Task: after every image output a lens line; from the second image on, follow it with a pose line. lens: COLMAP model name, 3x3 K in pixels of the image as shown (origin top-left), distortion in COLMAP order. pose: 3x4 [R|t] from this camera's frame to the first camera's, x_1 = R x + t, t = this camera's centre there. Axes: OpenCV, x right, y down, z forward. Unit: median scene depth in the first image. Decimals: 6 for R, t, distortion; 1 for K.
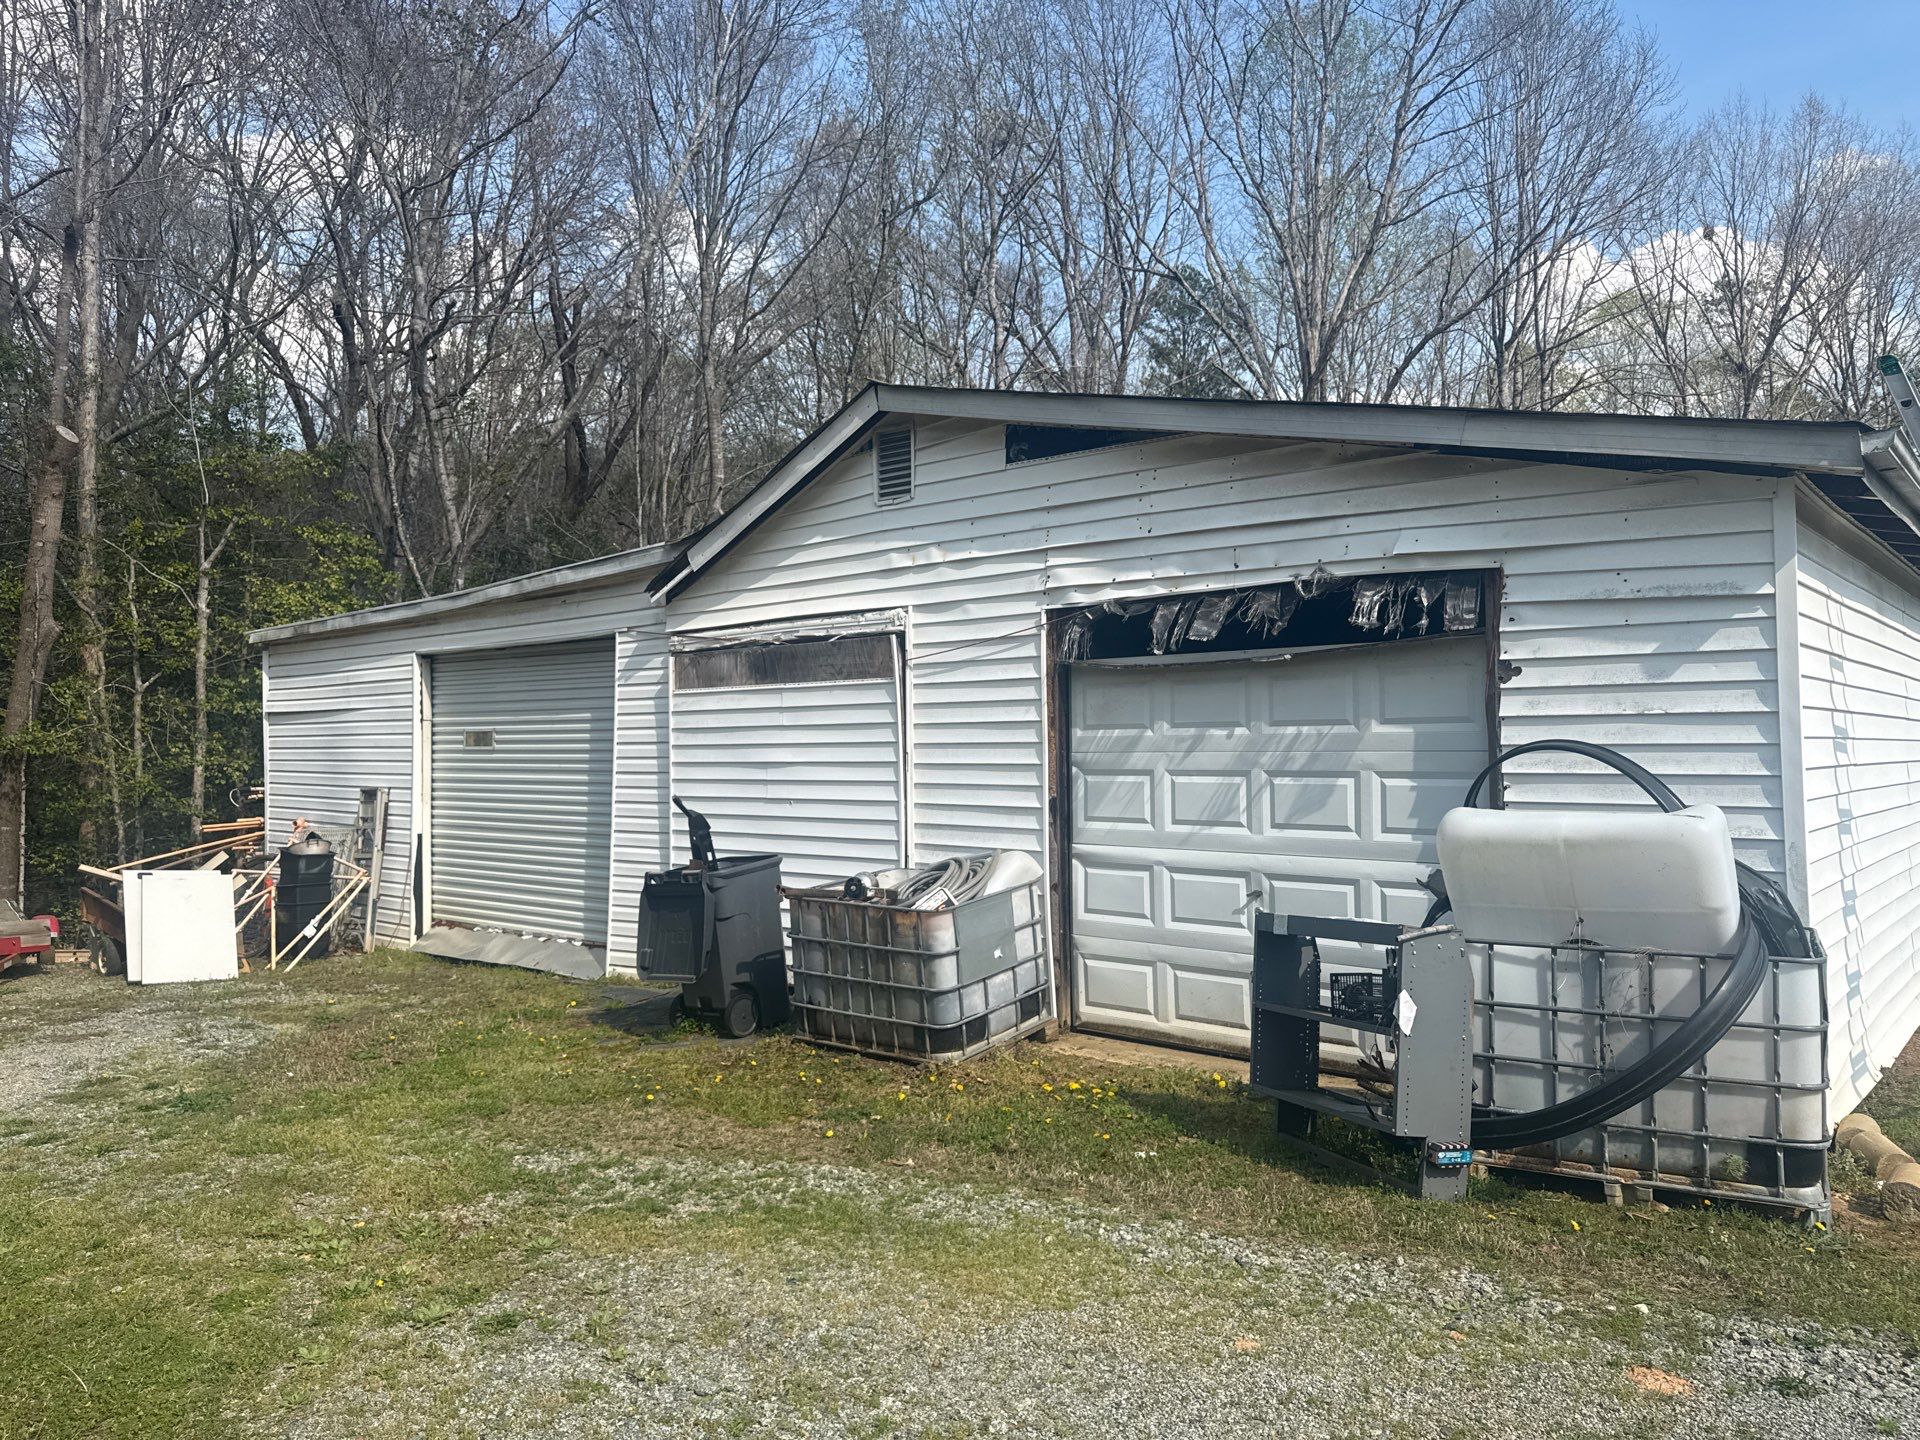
lens RADIAL K [[1363.3, 0, 950.7], [0, 1363.3, 713.1], [0, 0, 1]] dist [0.033457, -0.048160]
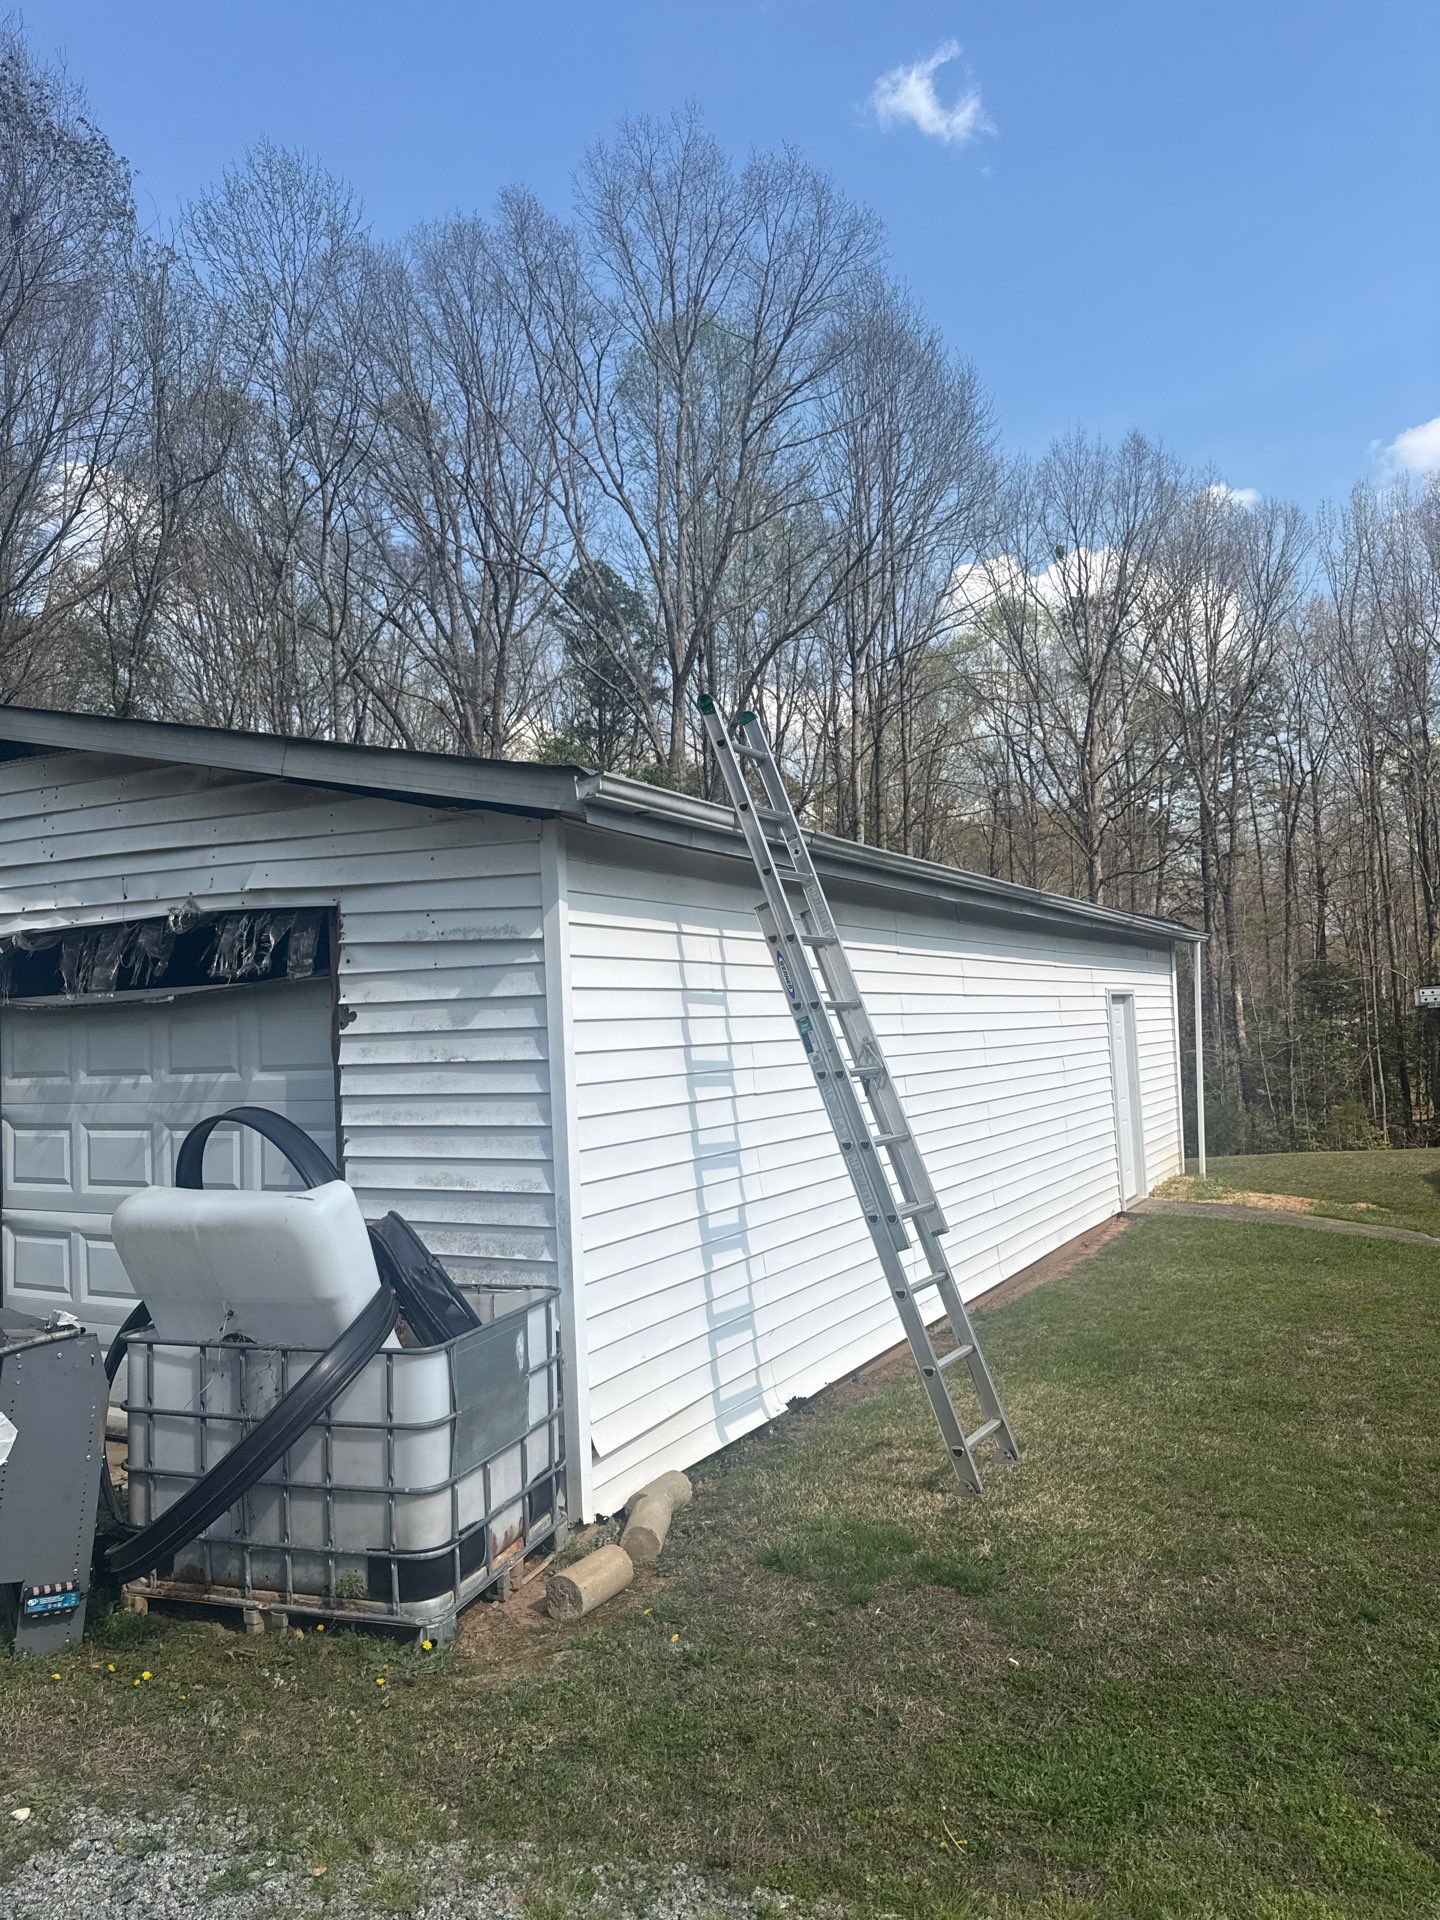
lens RADIAL K [[1363.3, 0, 736.1], [0, 1363.3, 957.4], [0, 0, 1]] dist [0.033457, -0.048160]
pose [[0.976274, -0.017454, 0.215833, 0.490401], [0.023970, 0.999331, -0.027613, -0.040857], [-0.215207, 0.032132, 0.976040, 0.035838]]
